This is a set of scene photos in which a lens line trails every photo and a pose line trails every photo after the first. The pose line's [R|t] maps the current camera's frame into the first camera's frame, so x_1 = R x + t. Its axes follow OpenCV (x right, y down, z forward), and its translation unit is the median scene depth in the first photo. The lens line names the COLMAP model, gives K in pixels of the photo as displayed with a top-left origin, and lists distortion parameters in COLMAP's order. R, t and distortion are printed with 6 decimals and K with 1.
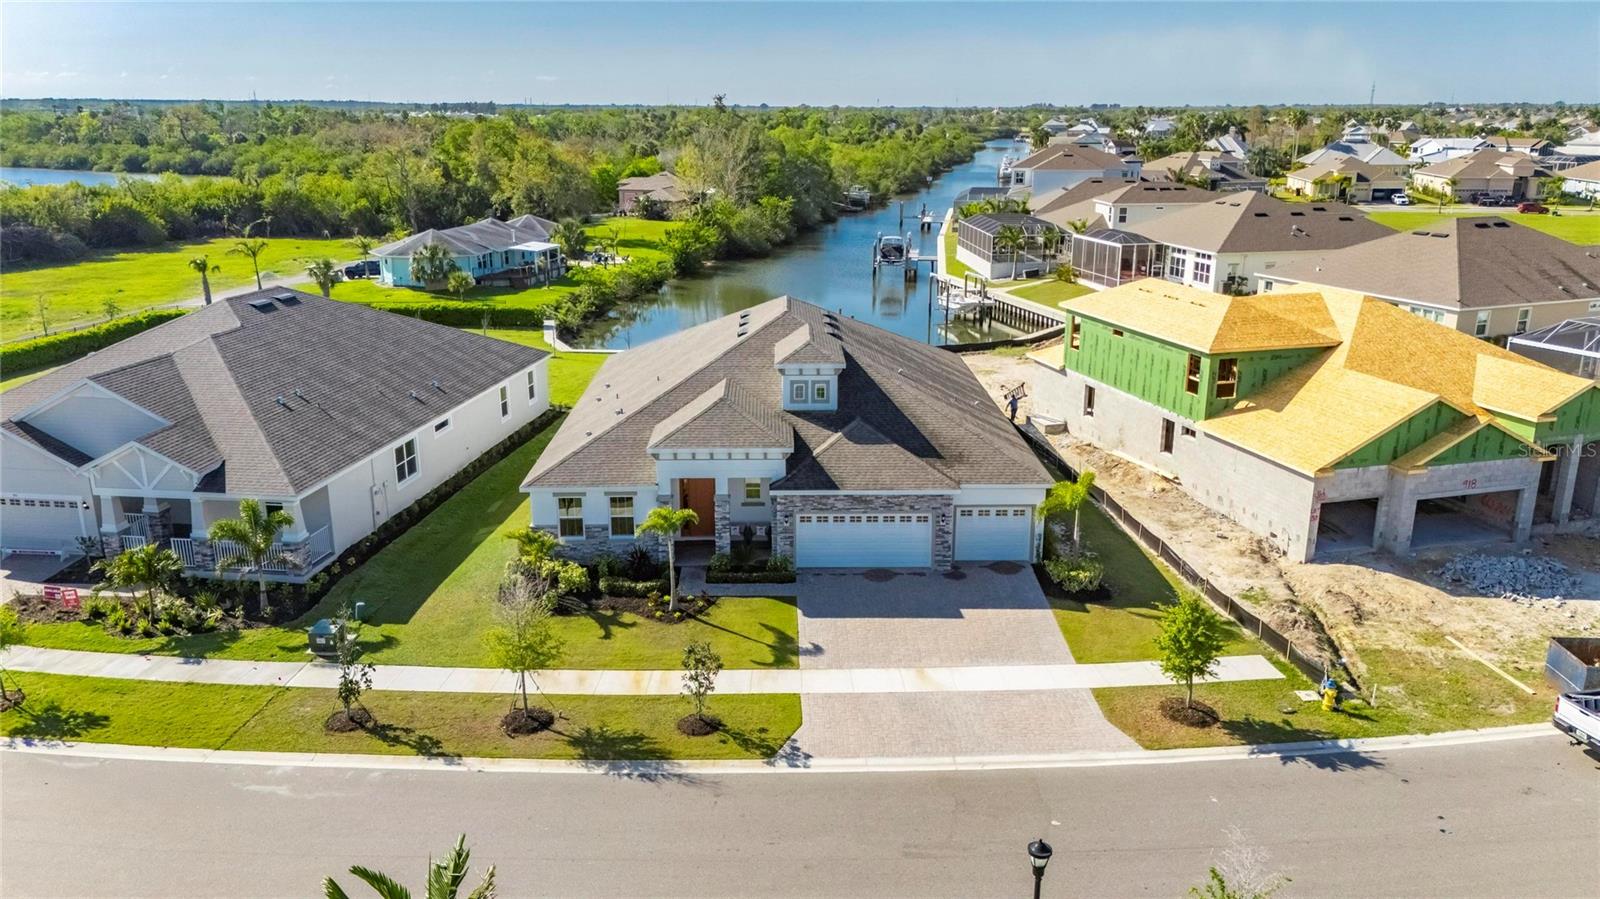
lens RADIAL K [[1174.0, 0, 808.6], [0, 1174.0, 447.6], [0, 0, 1]] dist [0.066453, -0.054484]
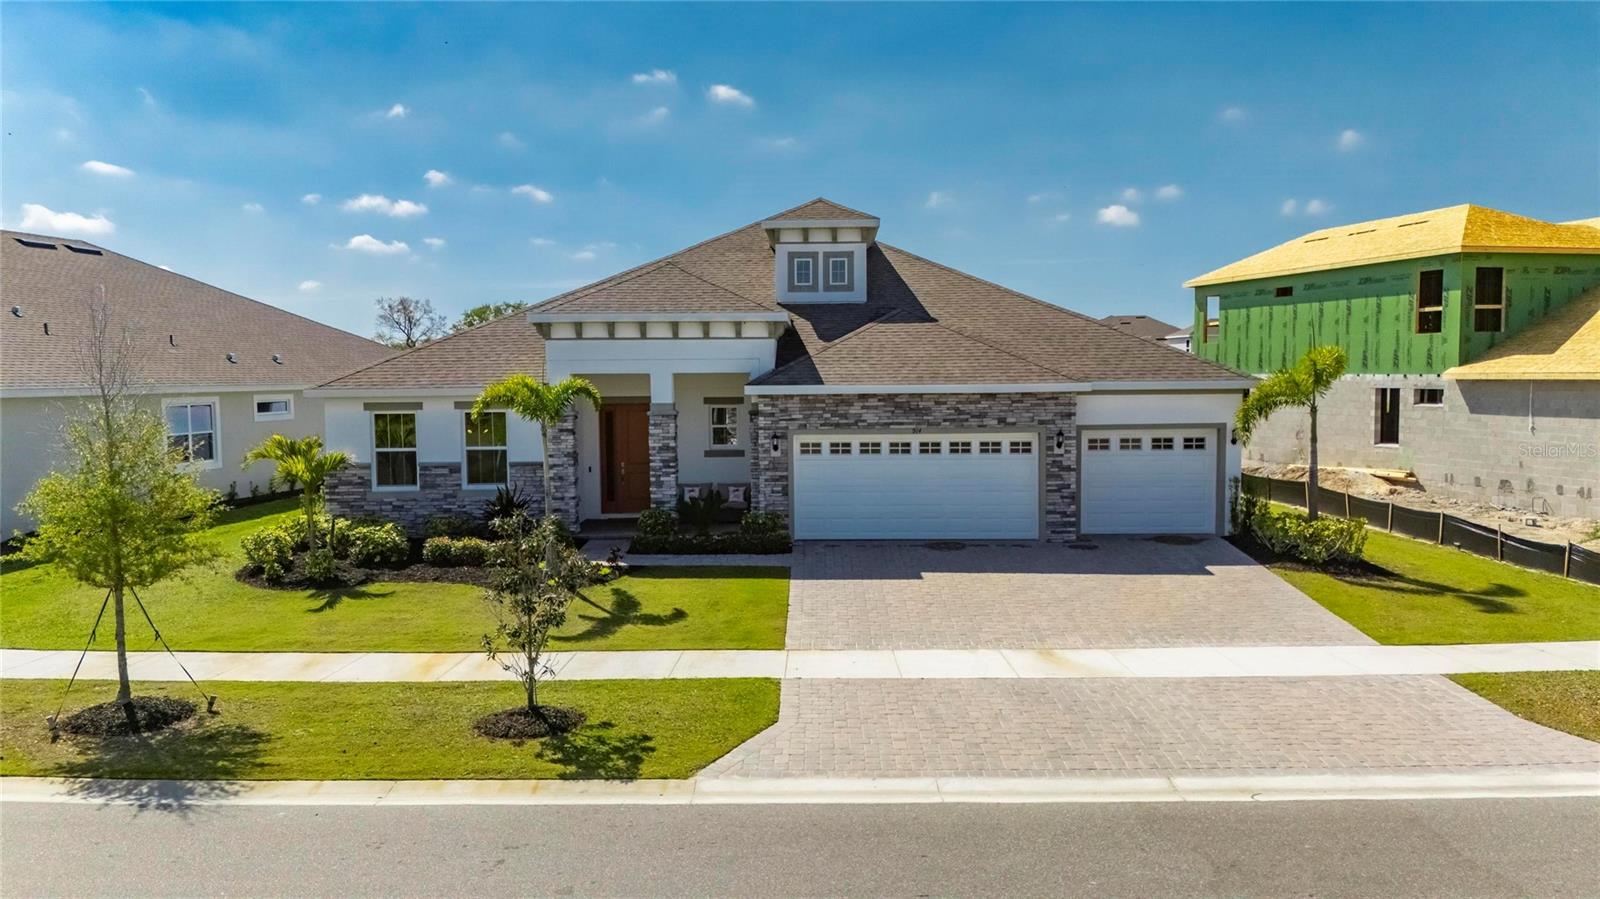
lens RADIAL K [[1183.3, 0, 811.1], [0, 1183.3, 450.7], [0, 0, 1]] dist [0.046683, -0.002254]
pose [[0.999463, -0.007393, -0.031932, 0.015541], [0.000523, 0.977703, -0.209994, 0.177905], [0.032772, 0.209865, 0.977181, 0.443734]]
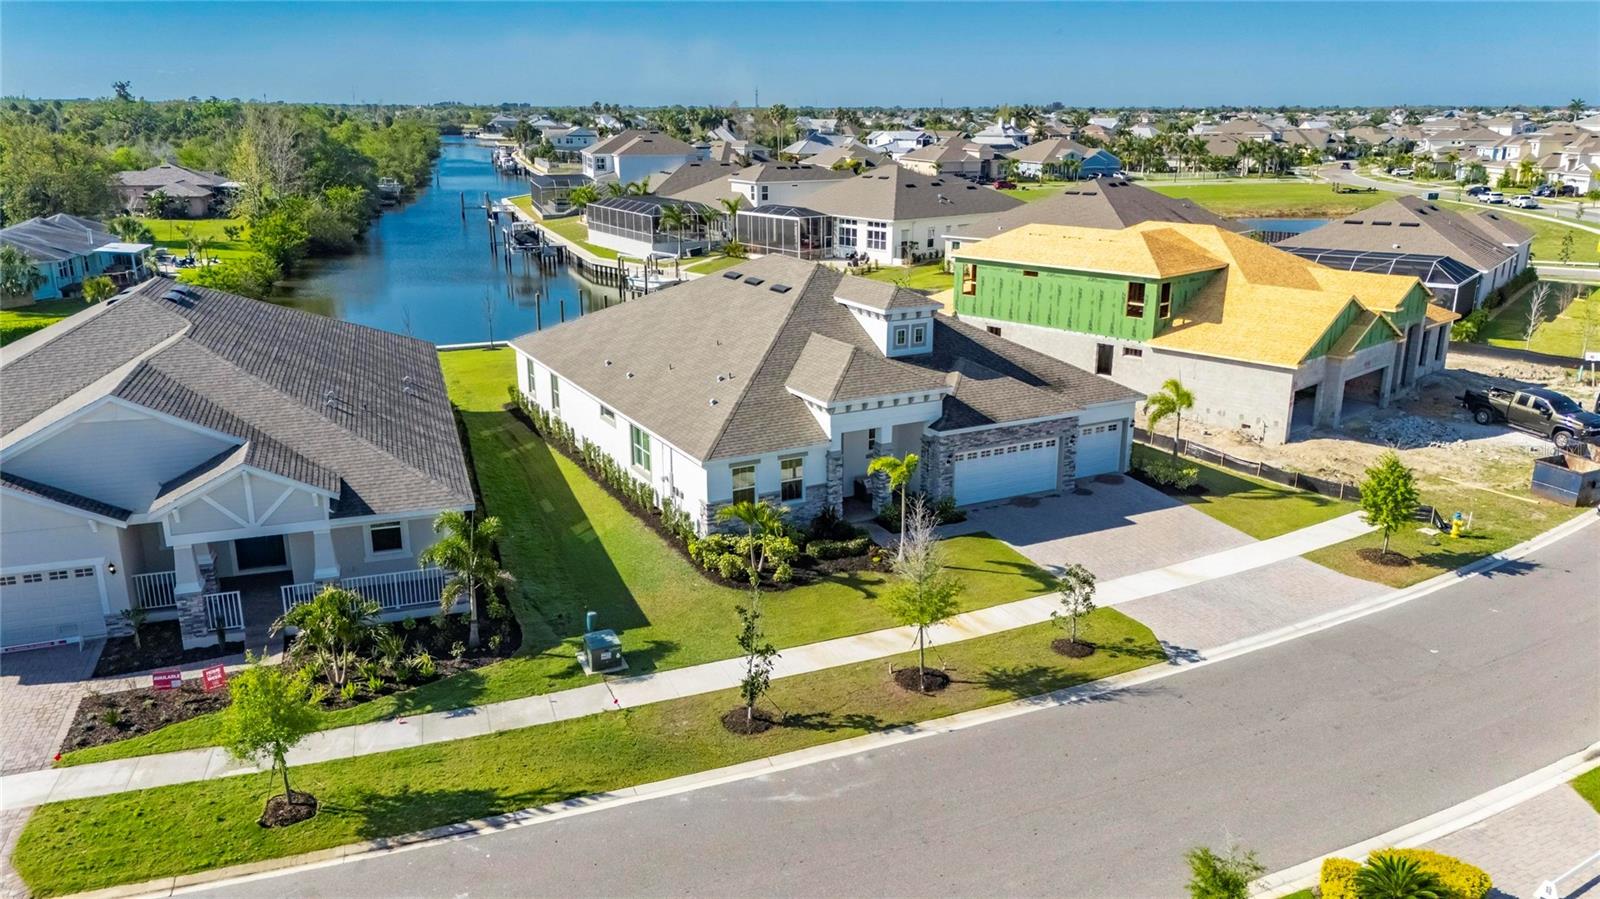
lens RADIAL K [[1174.0, 0, 808.6], [0, 1174.0, 447.6], [0, 0, 1]] dist [0.066453, -0.054484]
pose [[0.889476, -0.125555, 0.439395, -0.550854], [0.125760, 0.991643, 0.028779, 0.007090], [-0.439336, 0.029660, 0.897833, 0.148890]]
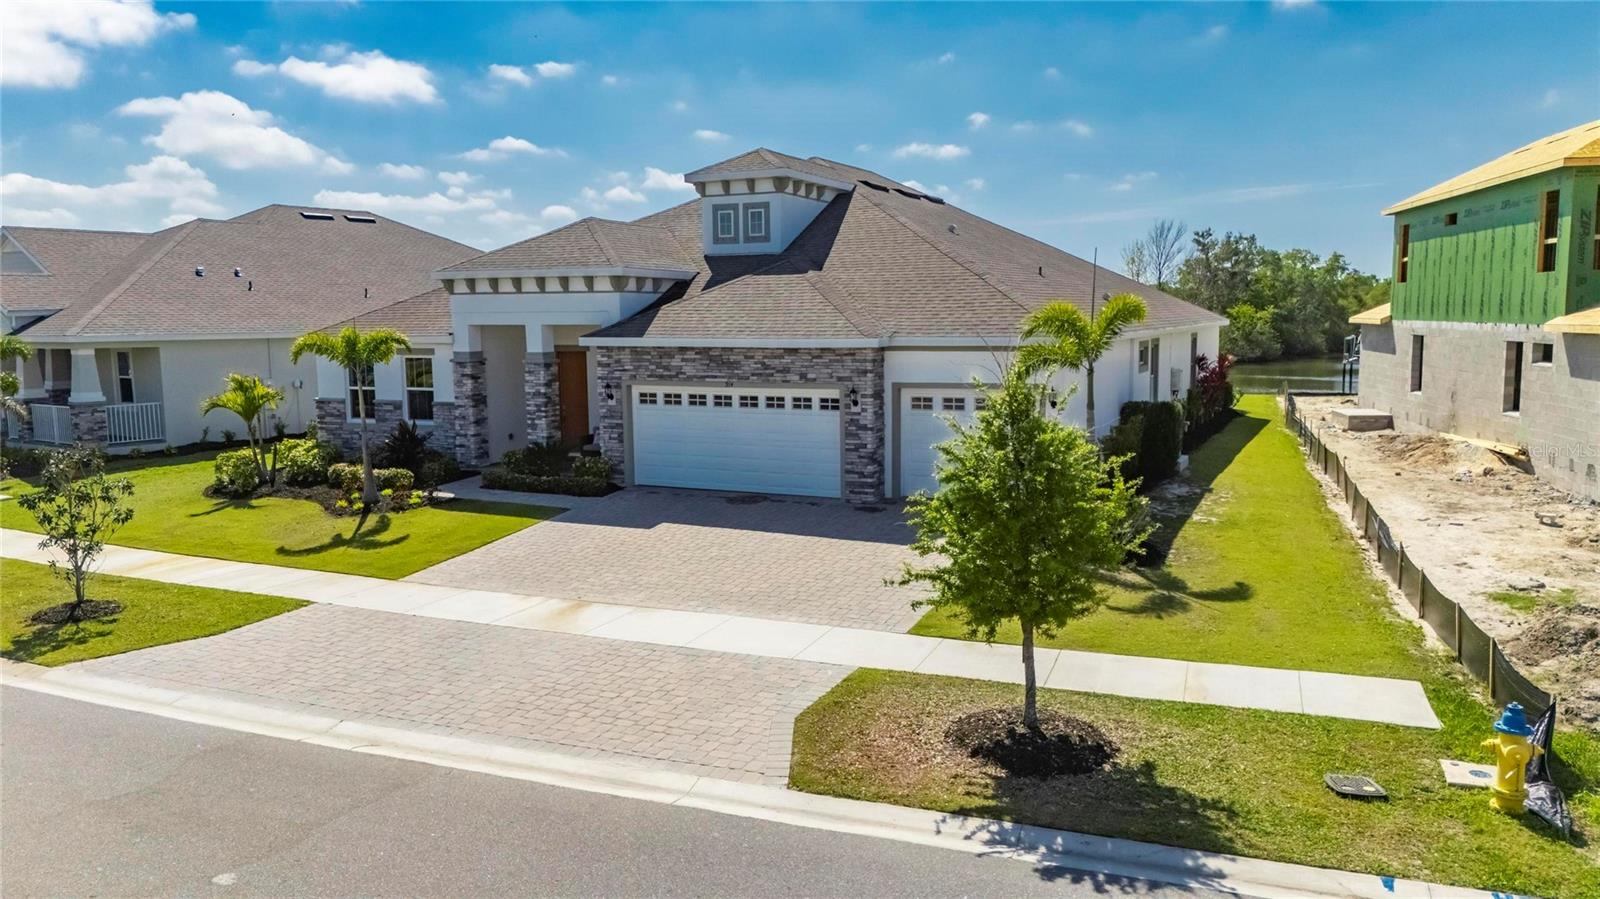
lens RADIAL K [[1171.9, 0, 809.7], [0, 1171.9, 472.5], [0, 0, 1]] dist [0.080953, -0.093251]
pose [[0.890334, 0.051554, -0.452380, 0.330821], [-0.115042, 0.986802, -0.113958, 0.152815], [0.440535, 0.153503, 0.884515, 0.516511]]
